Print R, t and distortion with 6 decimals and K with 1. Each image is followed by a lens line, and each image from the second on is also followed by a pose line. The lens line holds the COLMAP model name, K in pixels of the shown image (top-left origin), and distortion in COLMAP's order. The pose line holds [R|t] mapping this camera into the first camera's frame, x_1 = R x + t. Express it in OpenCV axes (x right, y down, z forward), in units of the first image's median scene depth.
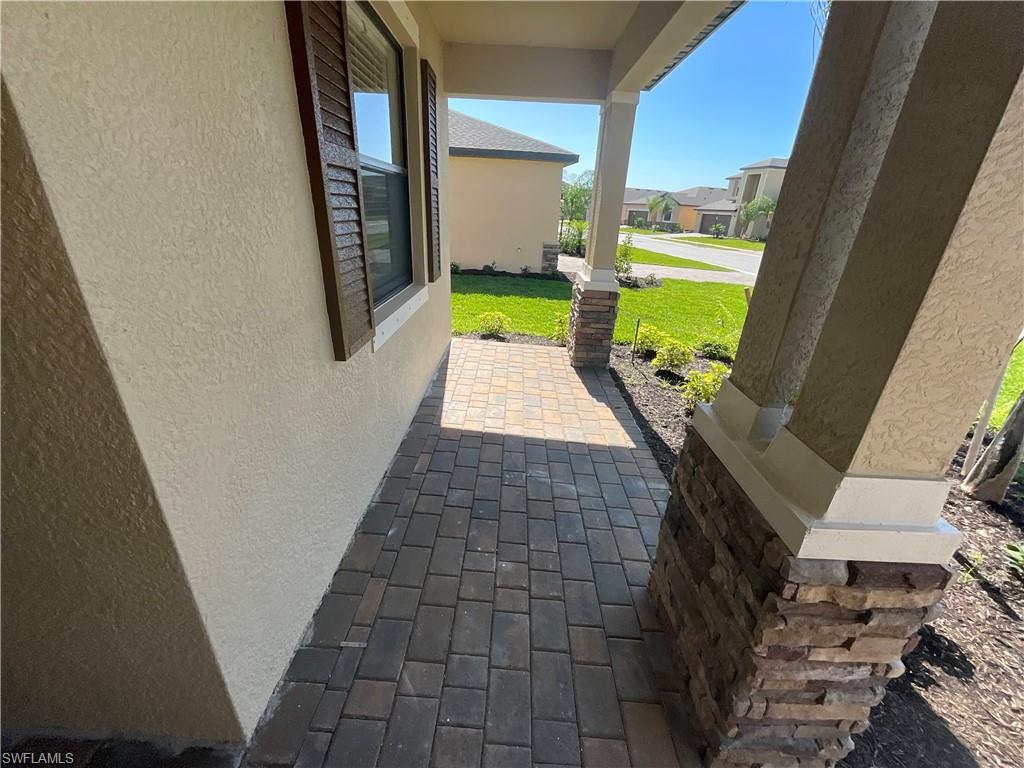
lens RADIAL K [[412.1, 0, 509.2], [0, 412.1, 380.7], [0, 0, 1]] dist [0.006385, -0.000725]
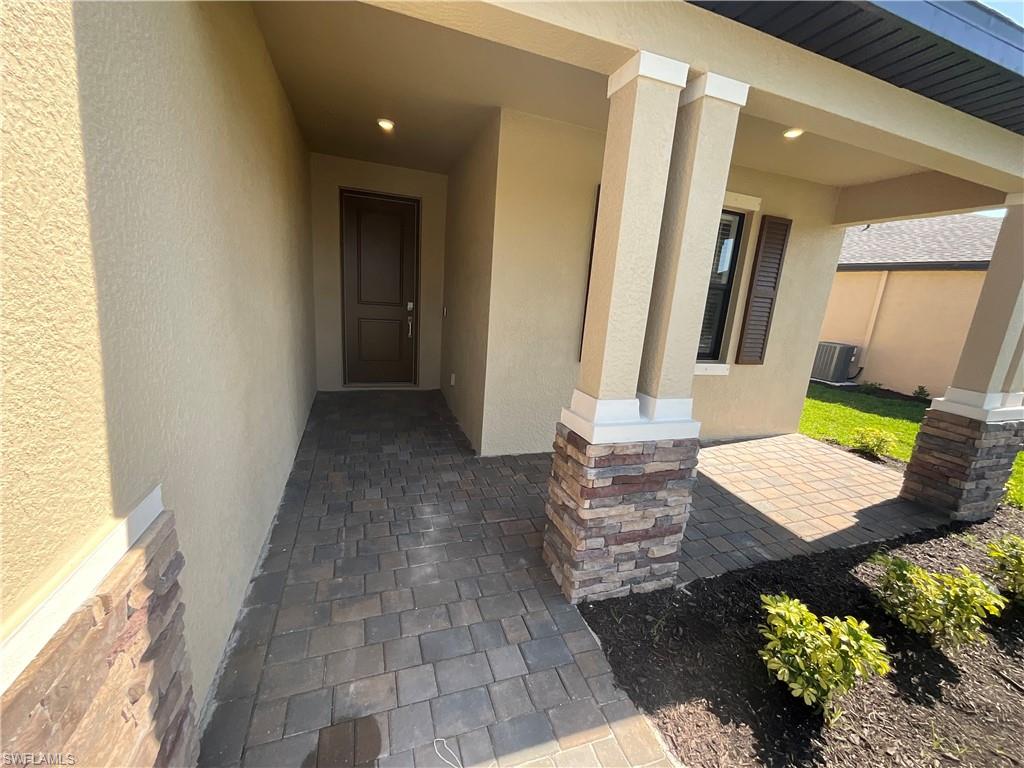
lens RADIAL K [[412.1, 0, 514.6], [0, 412.1, 385.4], [0, 0, 1]] dist [0.006385, -0.000725]
pose [[0.359352, 0.189409, -0.913778, 0.629528], [-0.414965, 0.909485, 0.025330, 0.065671], [0.835865, 0.370083, 0.405424, -0.062392]]
